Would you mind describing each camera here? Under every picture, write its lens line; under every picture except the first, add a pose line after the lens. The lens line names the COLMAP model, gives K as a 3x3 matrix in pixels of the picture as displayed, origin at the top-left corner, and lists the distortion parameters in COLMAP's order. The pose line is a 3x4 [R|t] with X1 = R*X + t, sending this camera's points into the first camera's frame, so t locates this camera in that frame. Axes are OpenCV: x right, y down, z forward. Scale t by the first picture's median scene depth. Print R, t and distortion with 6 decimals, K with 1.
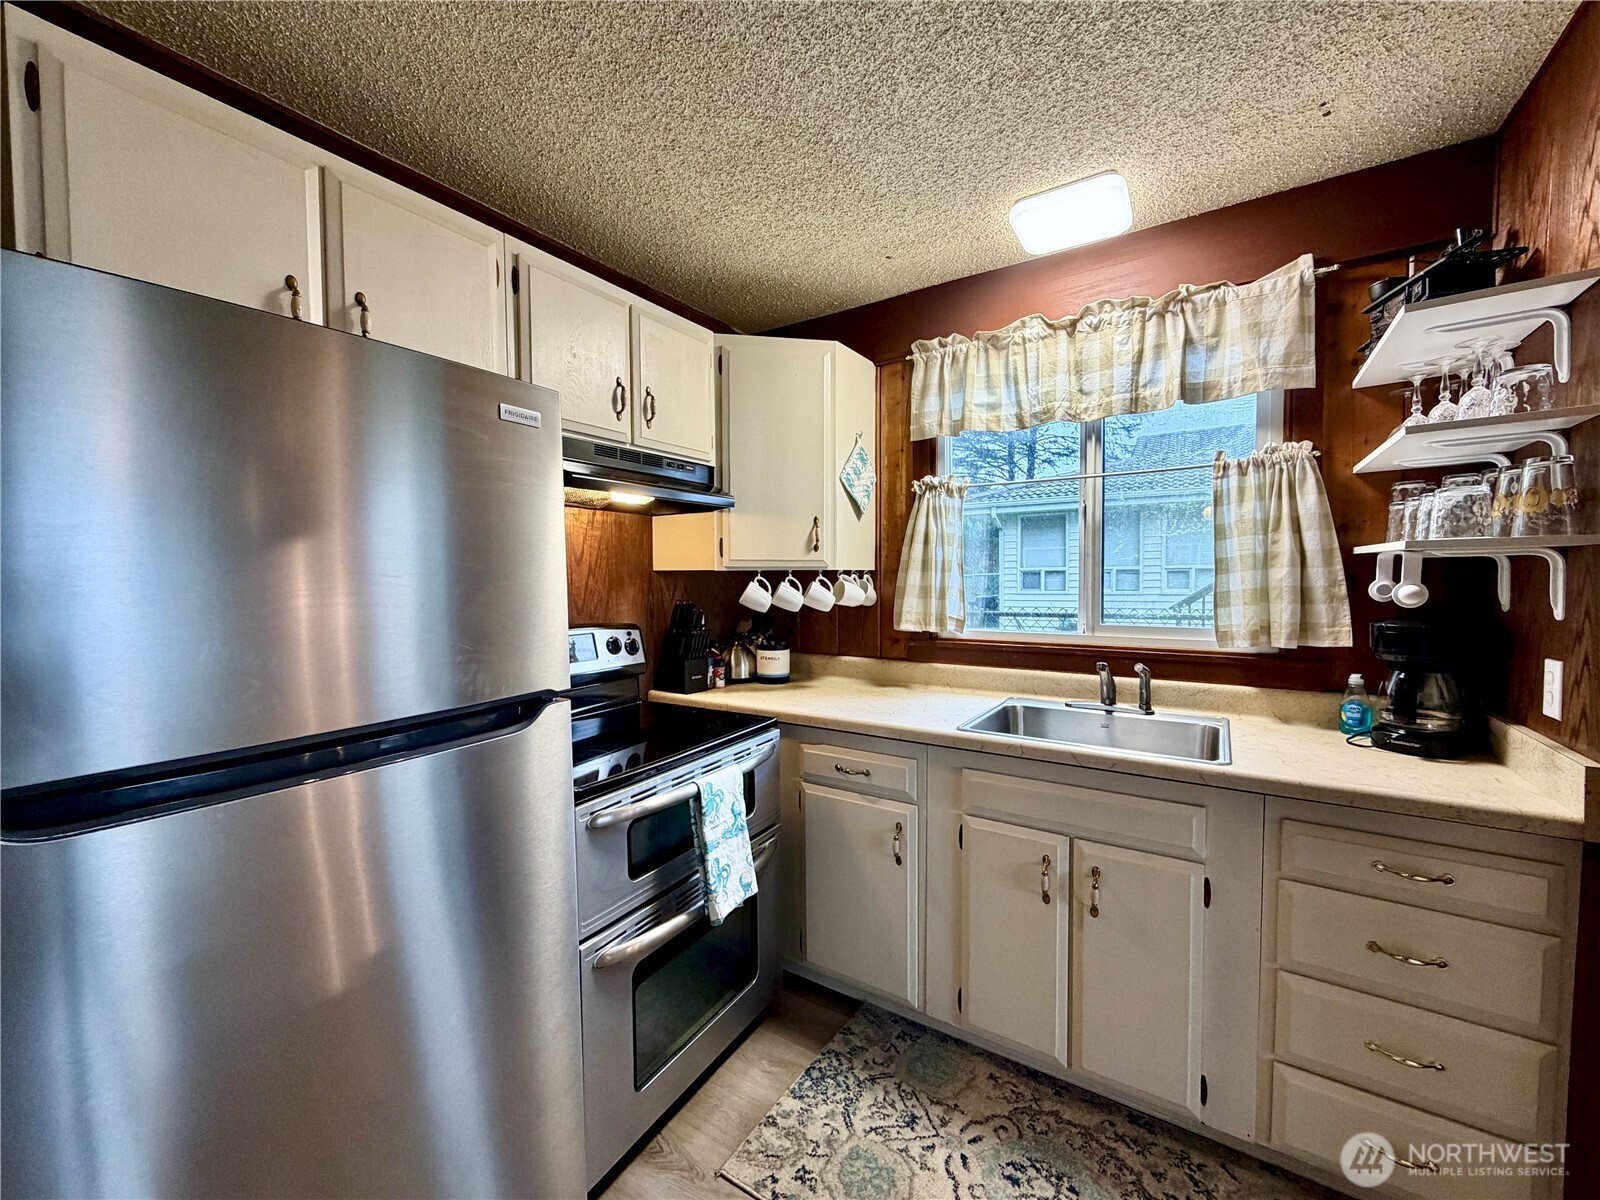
lens RADIAL K [[636.5, 0, 797.7], [0, 636.5, 599.1], [0, 0, 1]] dist [-0.001147, 0.000003]
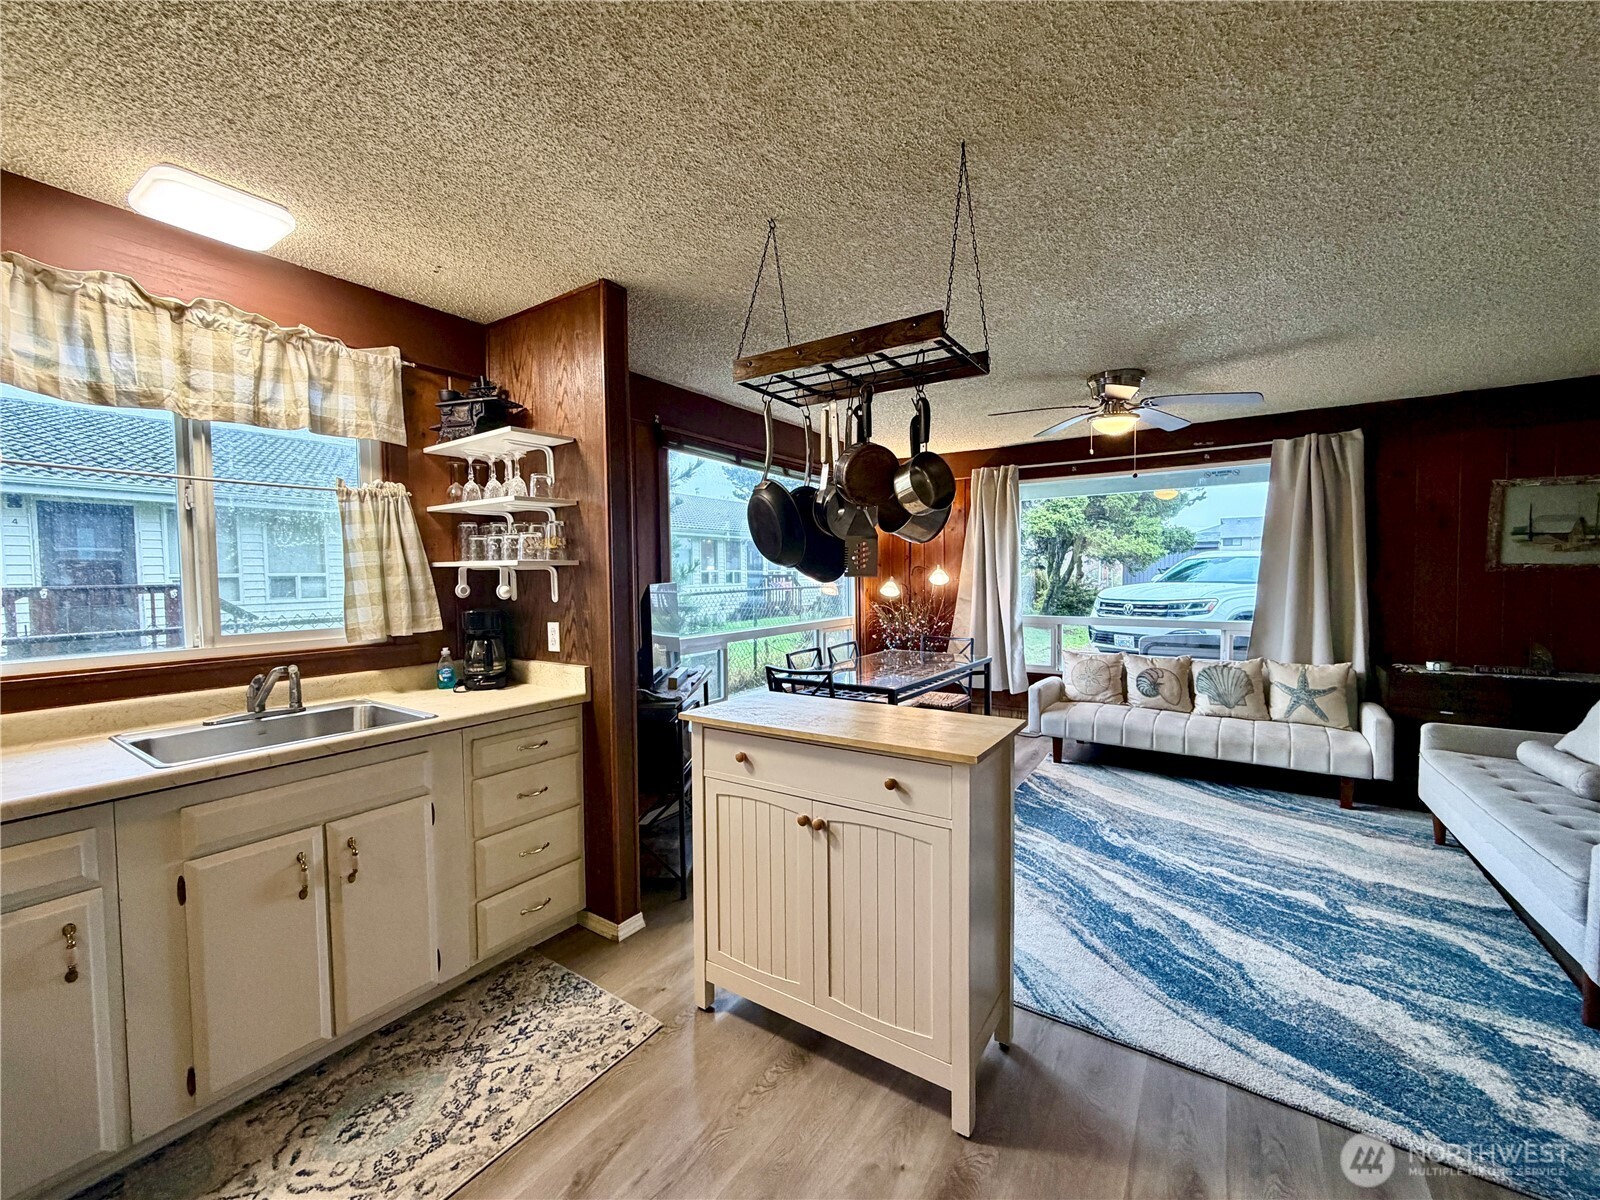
lens RADIAL K [[636.5, 0, 796.7], [0, 636.5, 598.7], [0, 0, 1]] dist [-0.001147, 0.000003]
pose [[0.015071, -0.031682, 0.999384, -0.521926], [0.051593, 0.998191, 0.030866, -0.000023], [-0.998554, 0.051096, 0.016678, 0.131935]]
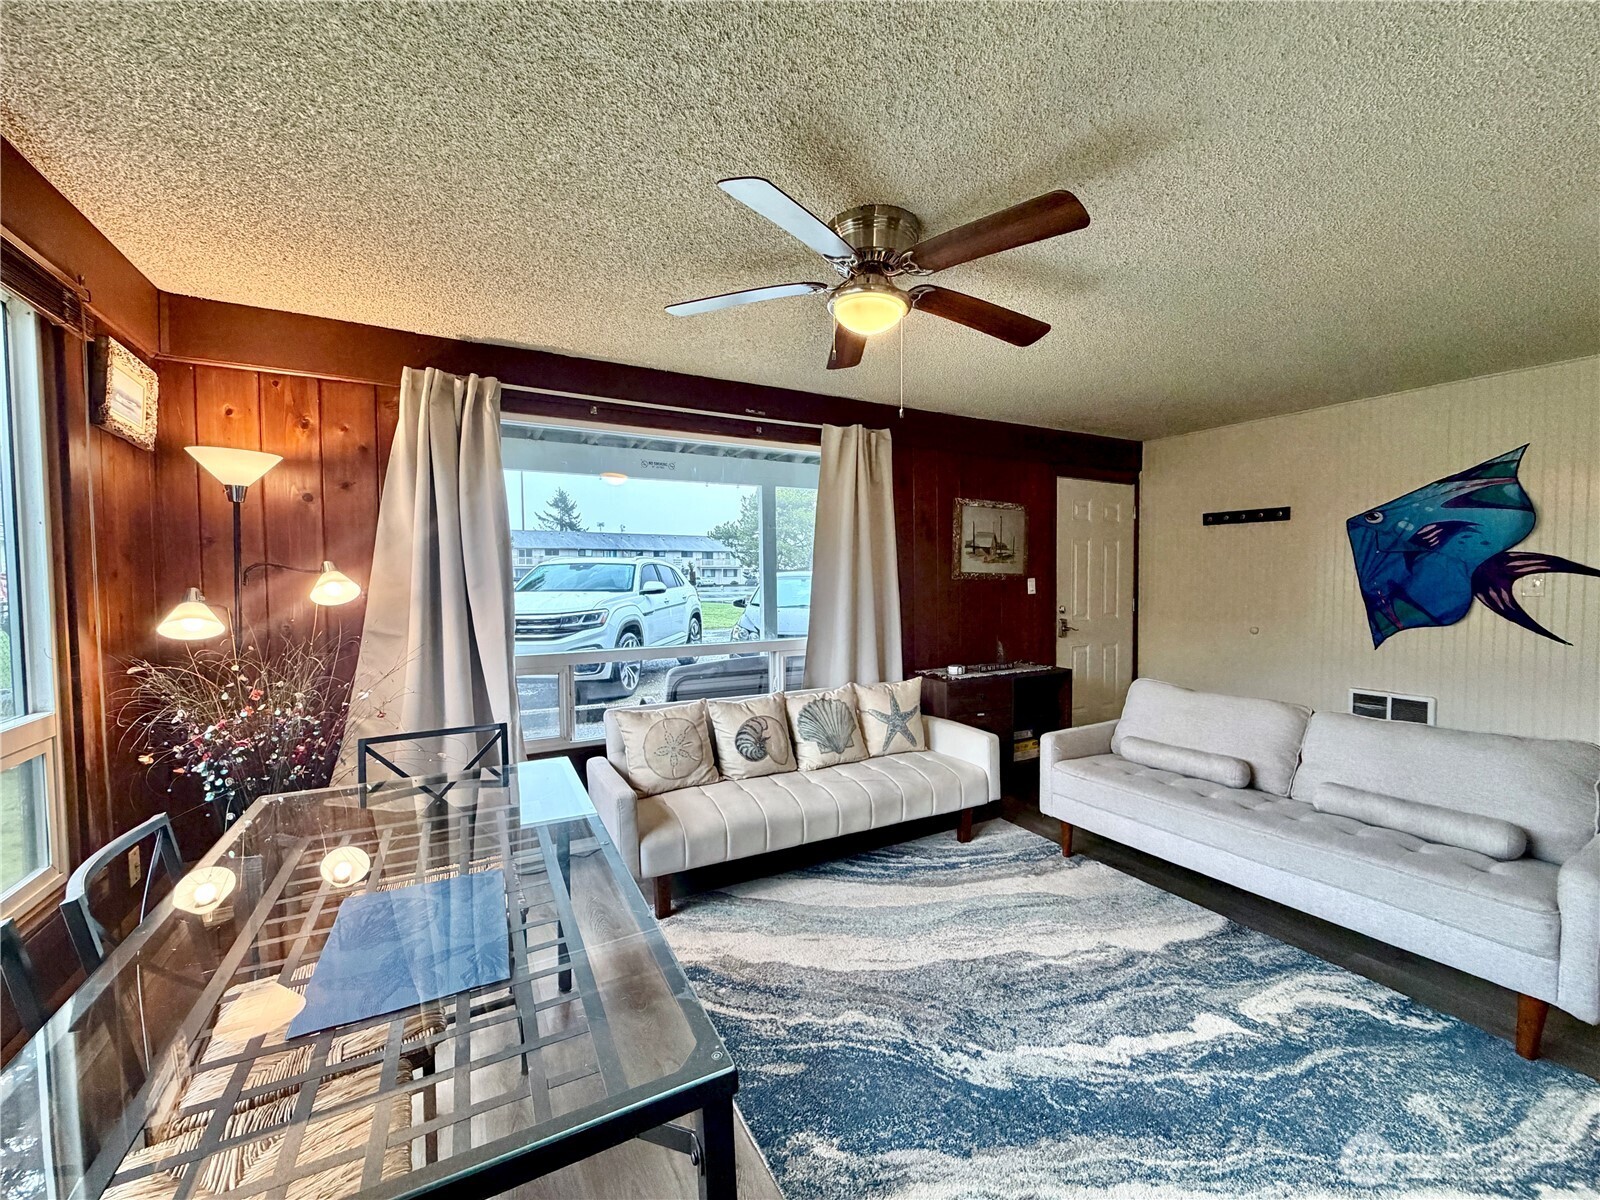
lens RADIAL K [[636.5, 0, 798.1], [0, 636.5, 600.8], [0, 0, 1]] dist [-0.001147, 0.000003]
pose [[-0.884385, -0.006660, 0.466711, 0.951243], [0.030663, 0.996909, 0.072330, -0.014472], [-0.465750, 0.078278, -0.881447, 0.222176]]
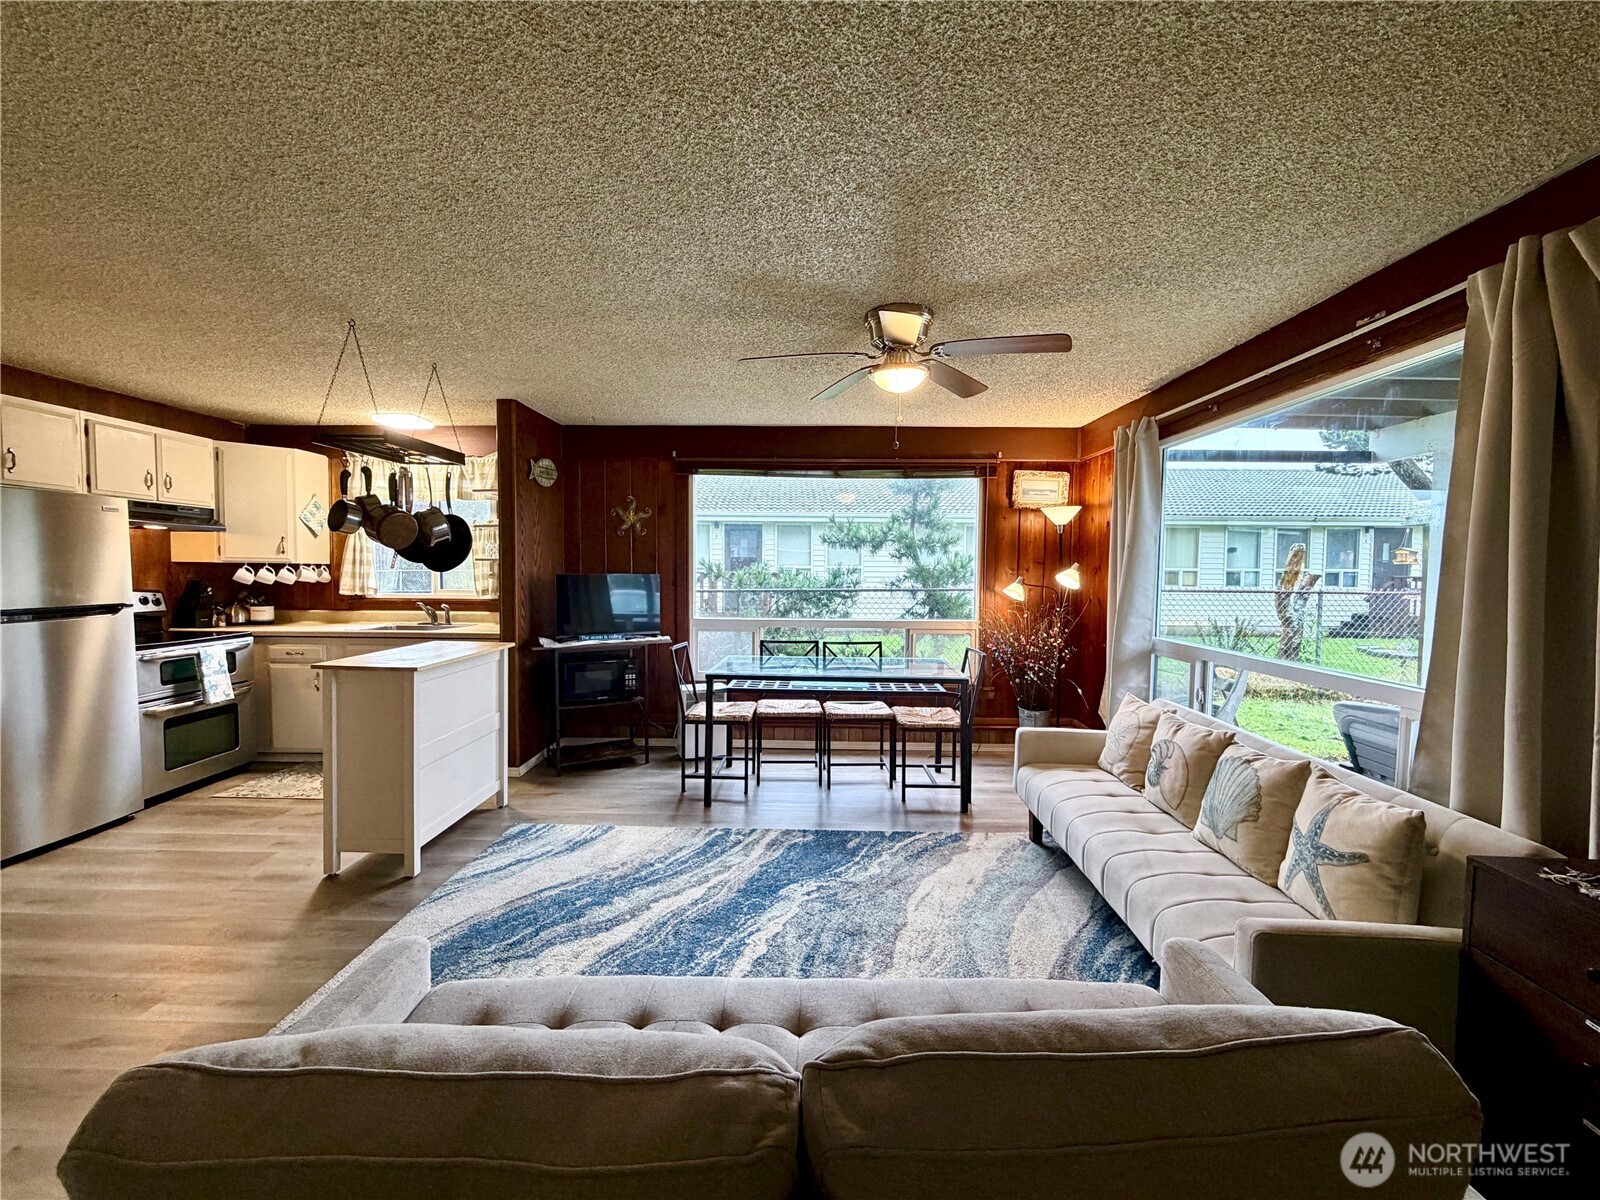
lens RADIAL K [[636.5, 0, 797.4], [0, 636.5, 598.7], [0, 0, 1]] dist [-0.001147, 0.000003]
pose [[0.847533, -0.008497, 0.530674, 0.398956], [0.005592, 0.999959, 0.007079, 0.071621], [-0.530713, -0.003032, 0.847546, -1.832583]]
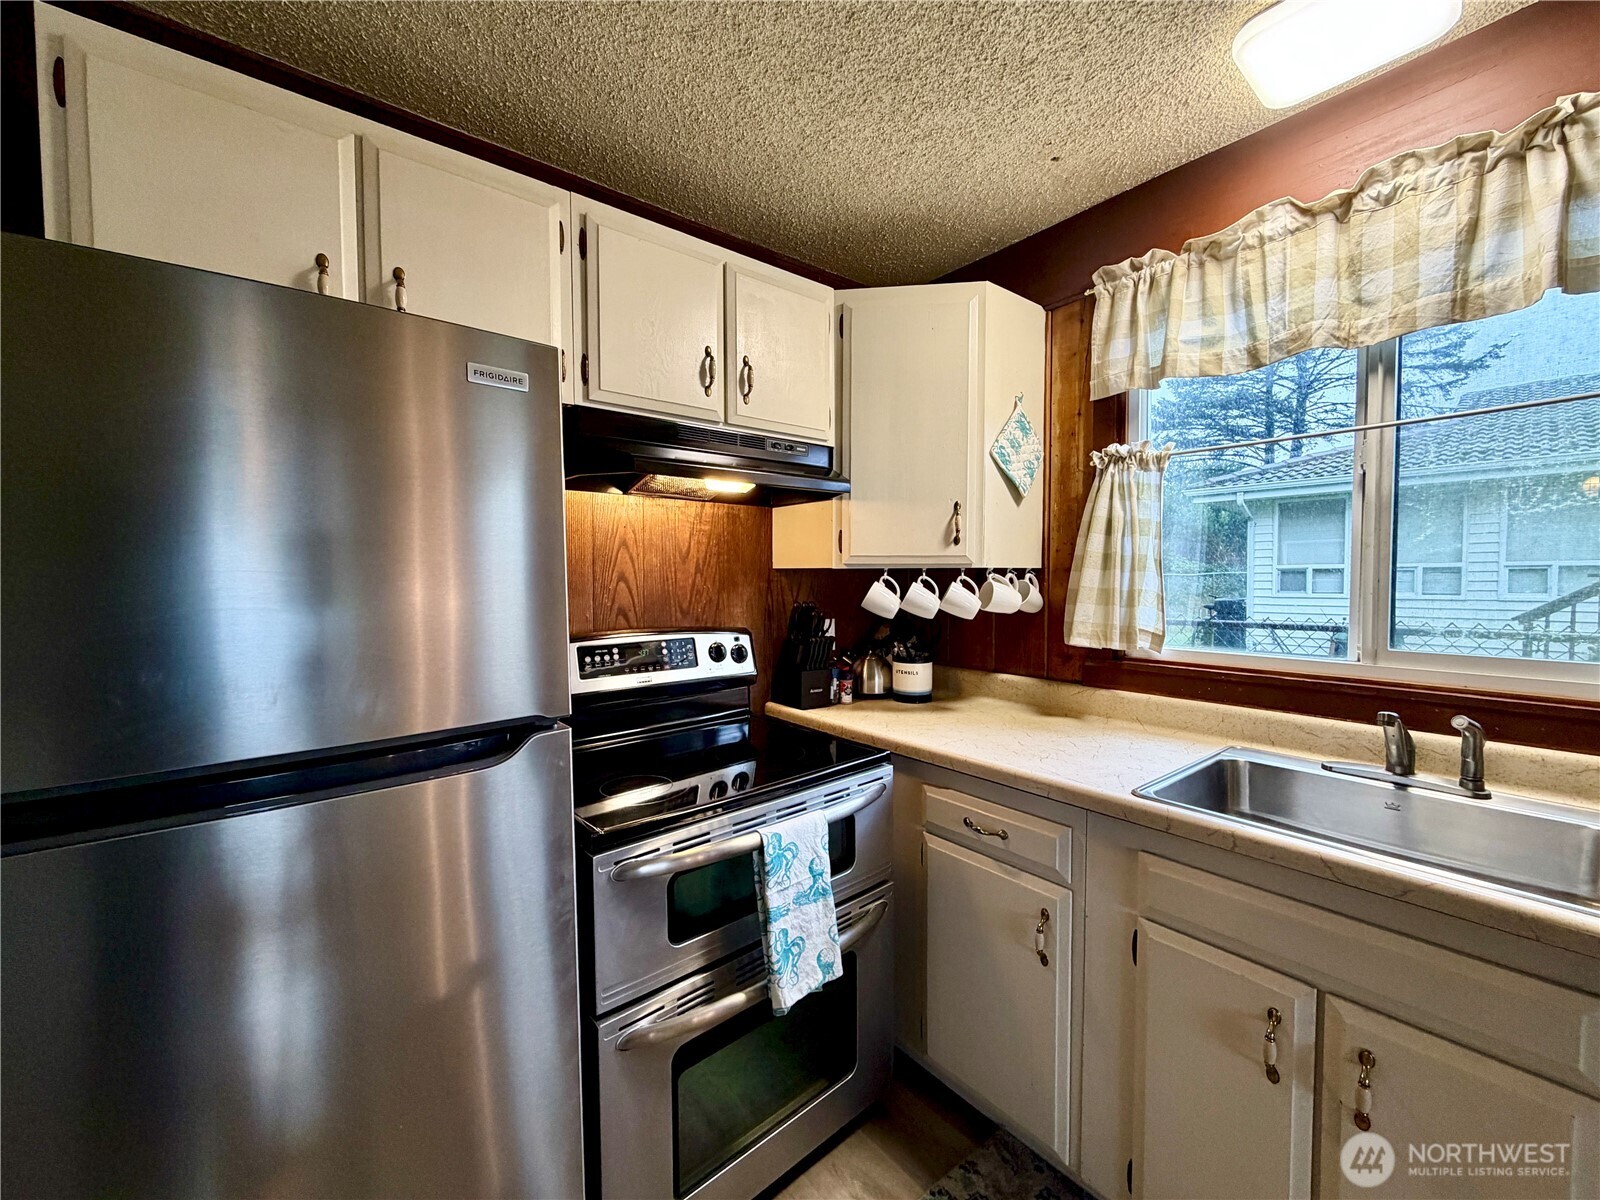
lens RADIAL K [[636.5, 0, 798.8], [0, 636.5, 599.2], [0, 0, 1]] dist [-0.001147, 0.000003]
pose [[0.951553, 0.014966, -0.307121, 0.104235], [-0.014004, 0.999888, 0.005336, -0.008876], [0.307166, -0.000776, 0.951656, 0.199972]]
